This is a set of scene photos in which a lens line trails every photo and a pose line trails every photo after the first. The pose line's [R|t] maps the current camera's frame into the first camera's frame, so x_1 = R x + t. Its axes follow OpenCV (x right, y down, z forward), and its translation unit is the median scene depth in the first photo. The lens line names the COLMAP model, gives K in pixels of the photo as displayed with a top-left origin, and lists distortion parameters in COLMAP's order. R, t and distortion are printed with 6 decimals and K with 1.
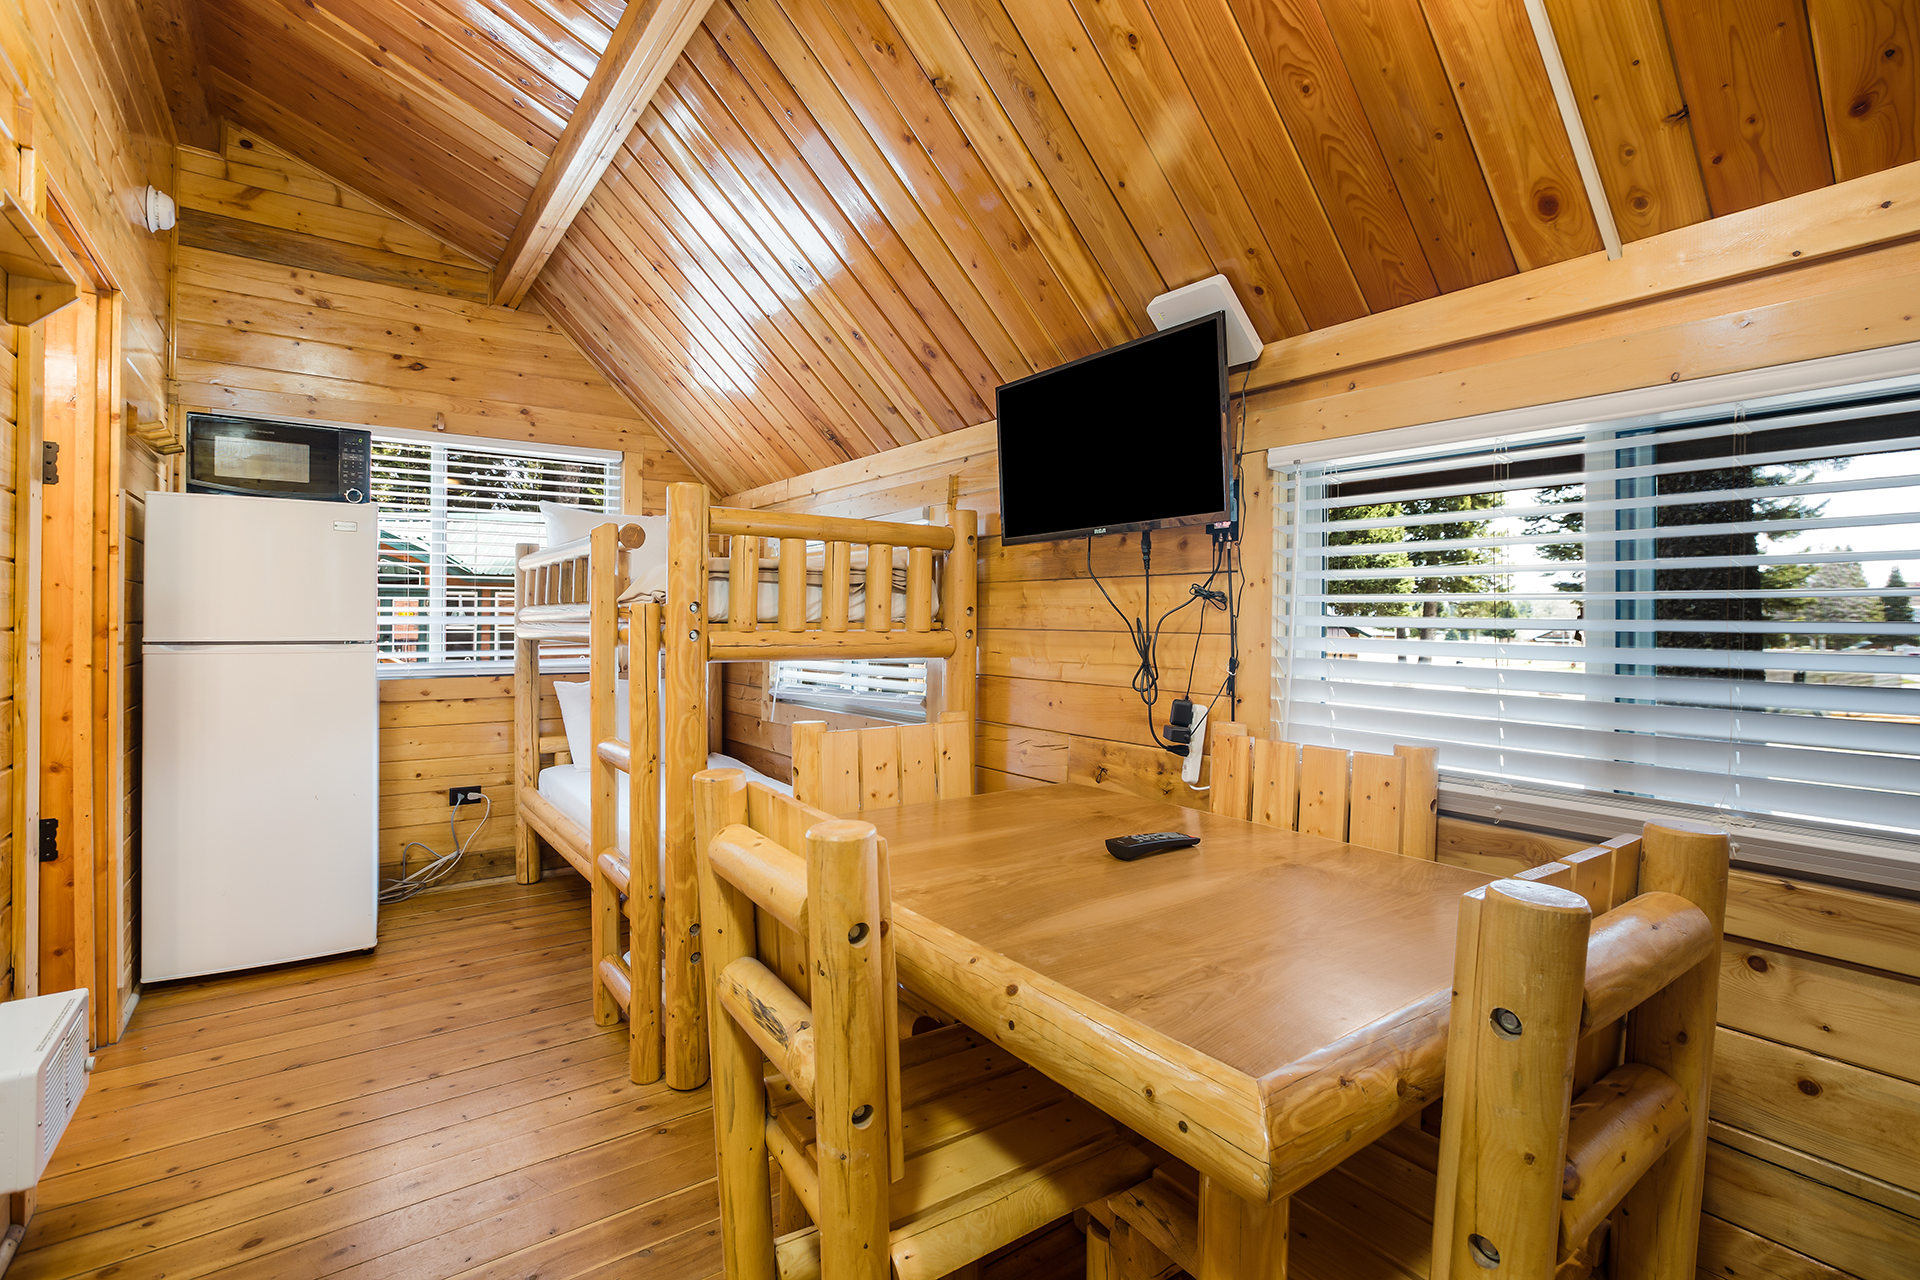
lens RADIAL K [[880.1, 0, 940.7], [0, 880.1, 624.5], [0, 0, 1]] dist [-0.048749, 0.022201]
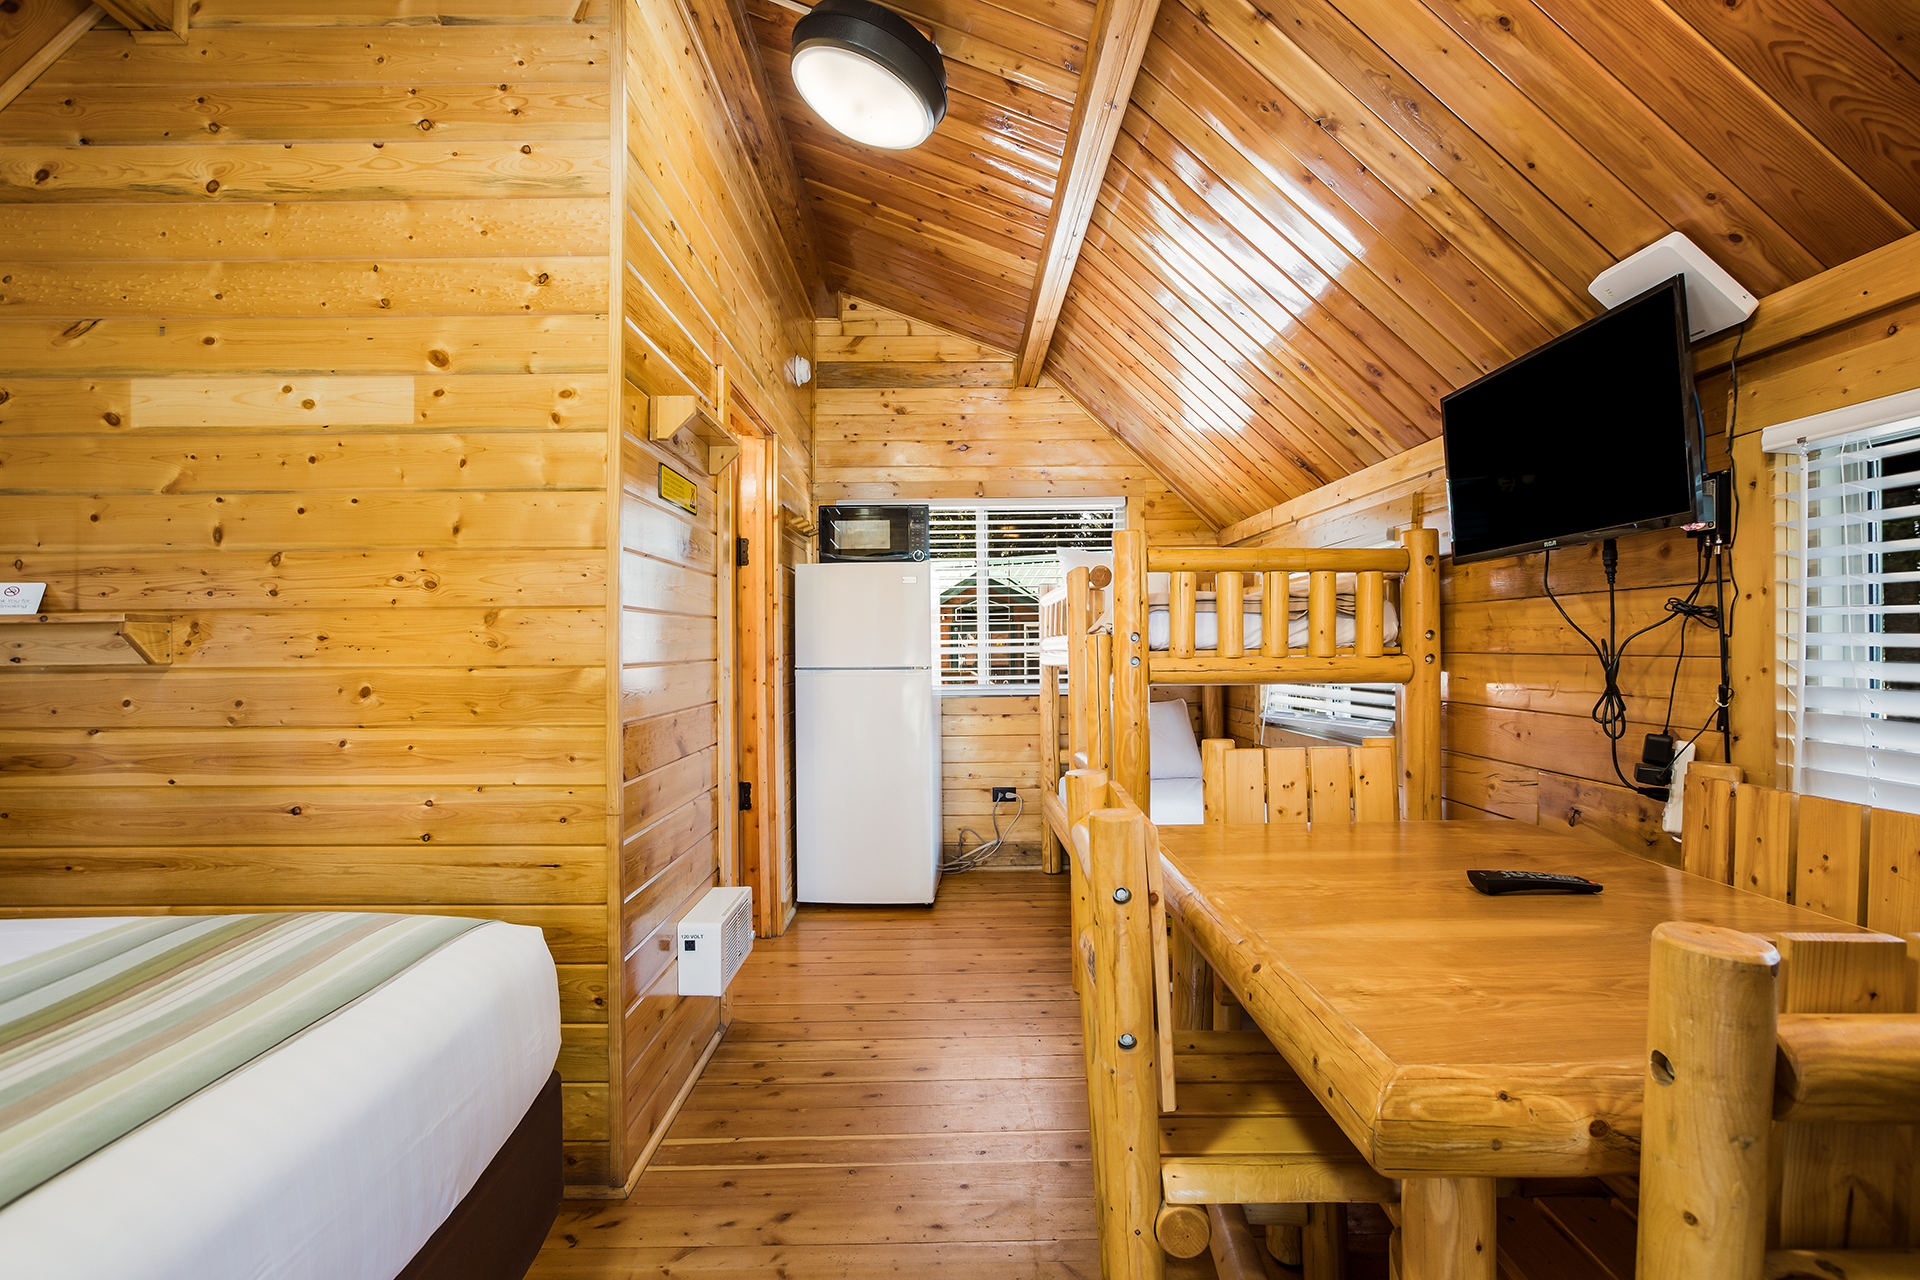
lens RADIAL K [[876.1, 0, 952.3], [0, 876.1, 645.2], [0, 0, 1]] dist [-0.029722, 0.014886]
pose [[0.814846, -0.015383, -0.579473, 0.123267], [0.011880, 0.999881, -0.009837, -0.000404], [0.579556, 0.001132, 0.814932, -0.049263]]
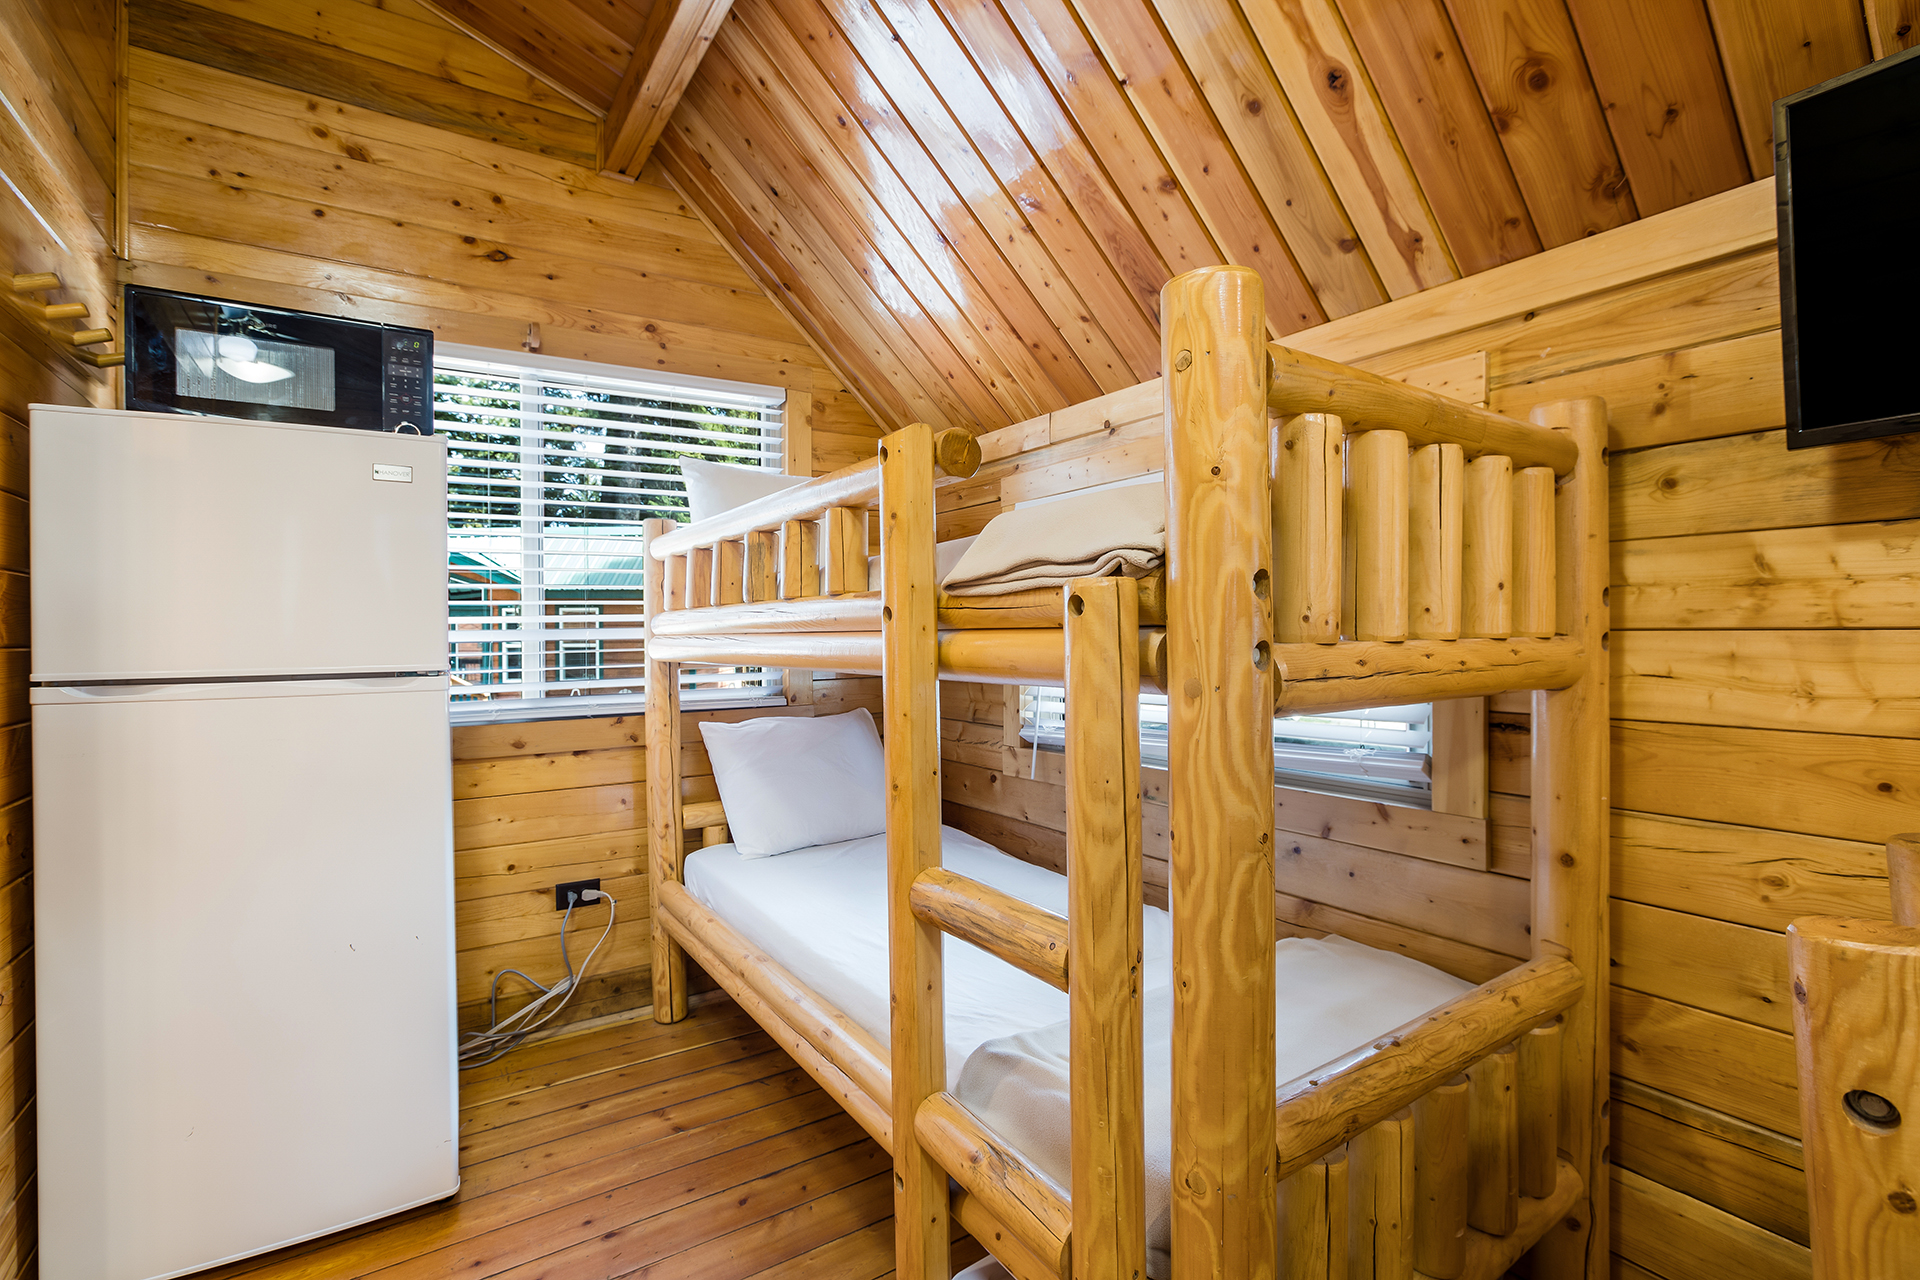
lens RADIAL K [[847.6, 0, 920.7], [0, 847.6, 636.4], [0, 0, 1]] dist [-0.037512, 0.015183]
pose [[0.998254, -0.018329, -0.056145, -0.274632], [0.018398, 0.999830, 0.000711, 0.001033], [0.056122, -0.001743, 0.998422, 0.411935]]
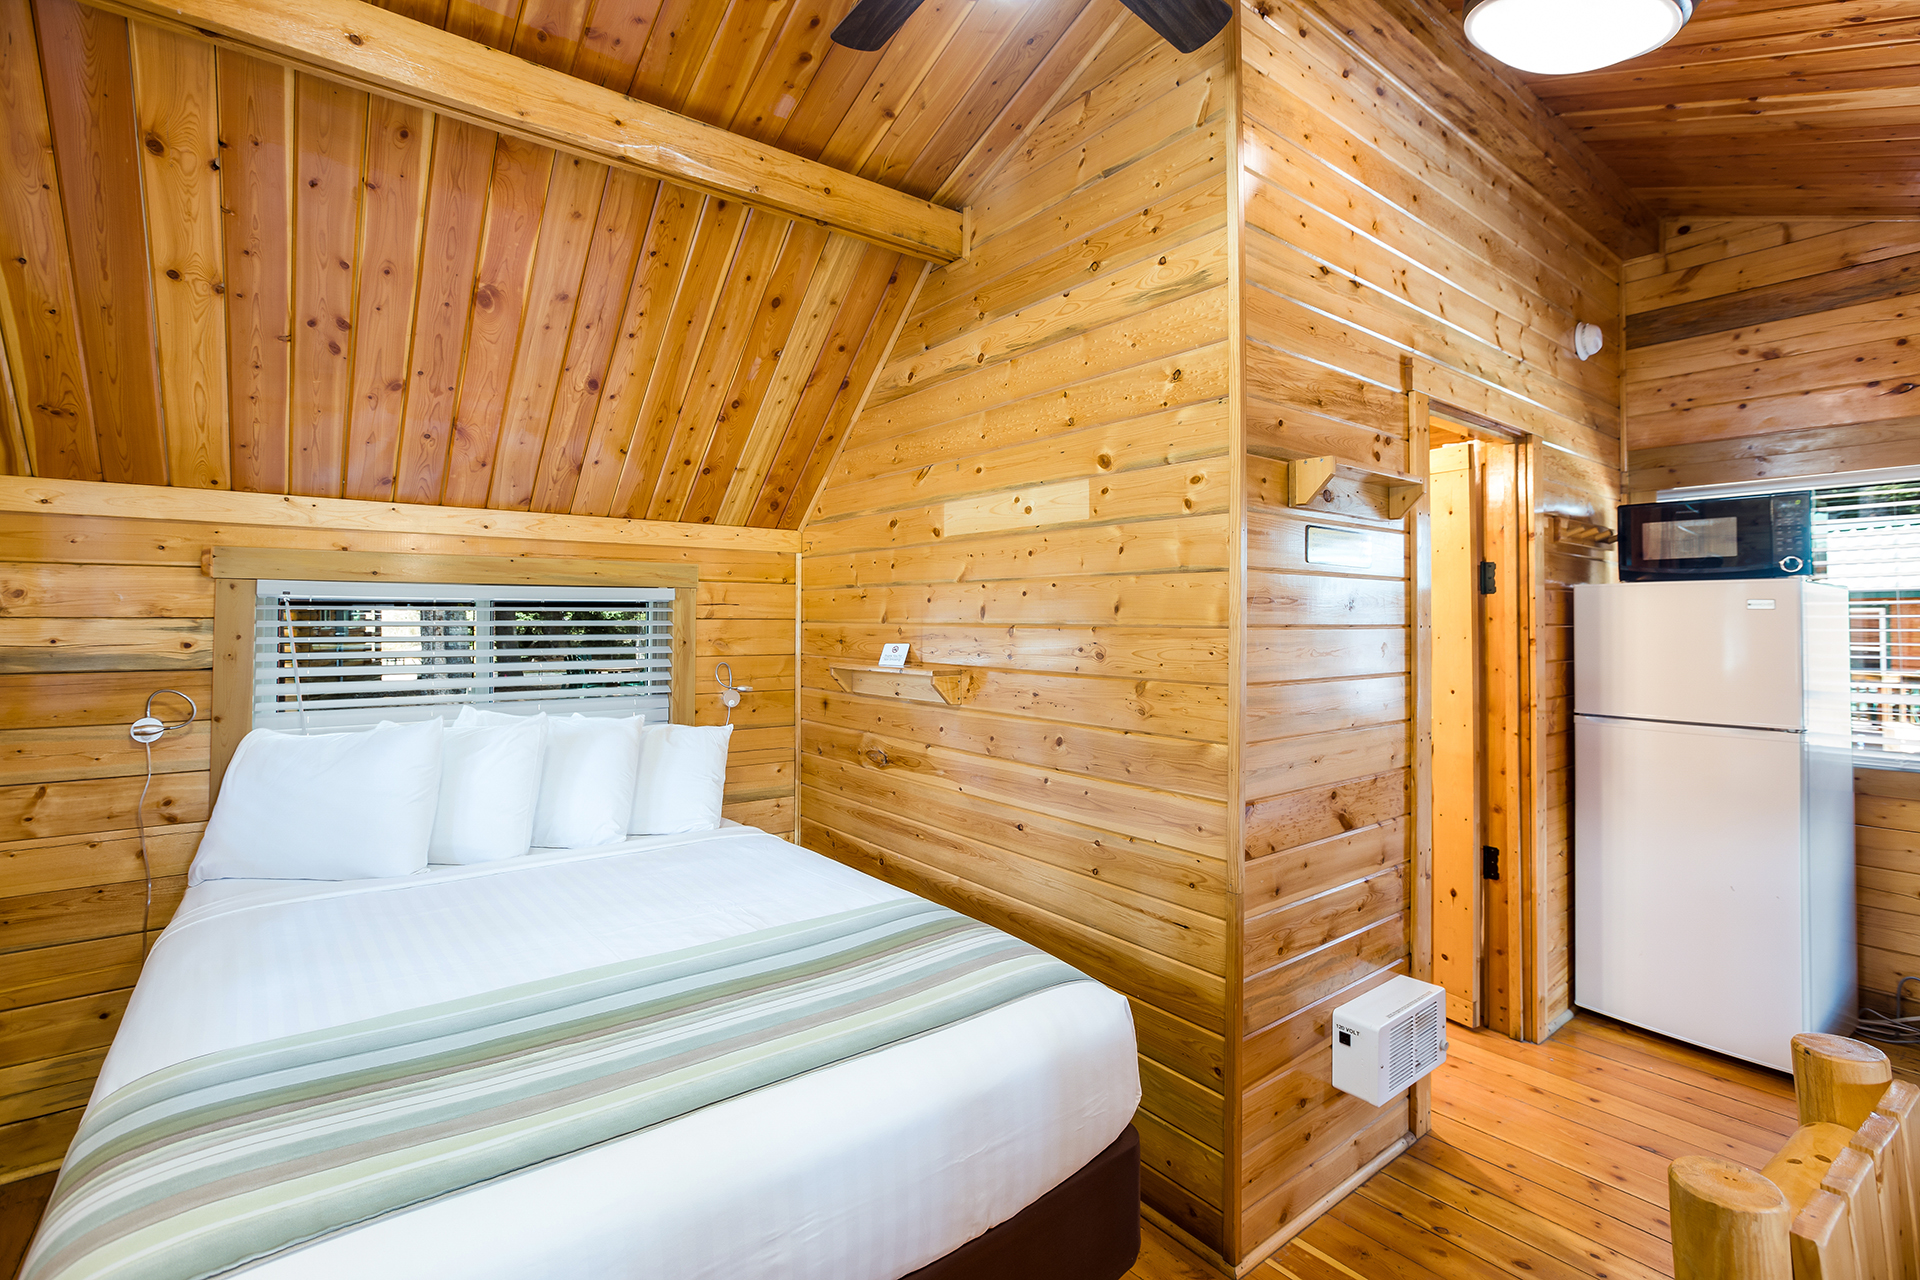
lens RADIAL K [[870.9, 0, 950.1], [0, 870.9, 605.4], [0, 0, 1]] dist [-0.041565, 0.020344]
pose [[0.034974, -0.028175, -0.998991, 0.177127], [-0.008453, 0.999558, -0.028486, -0.069346], [0.999352, 0.009441, 0.034721, 0.080620]]
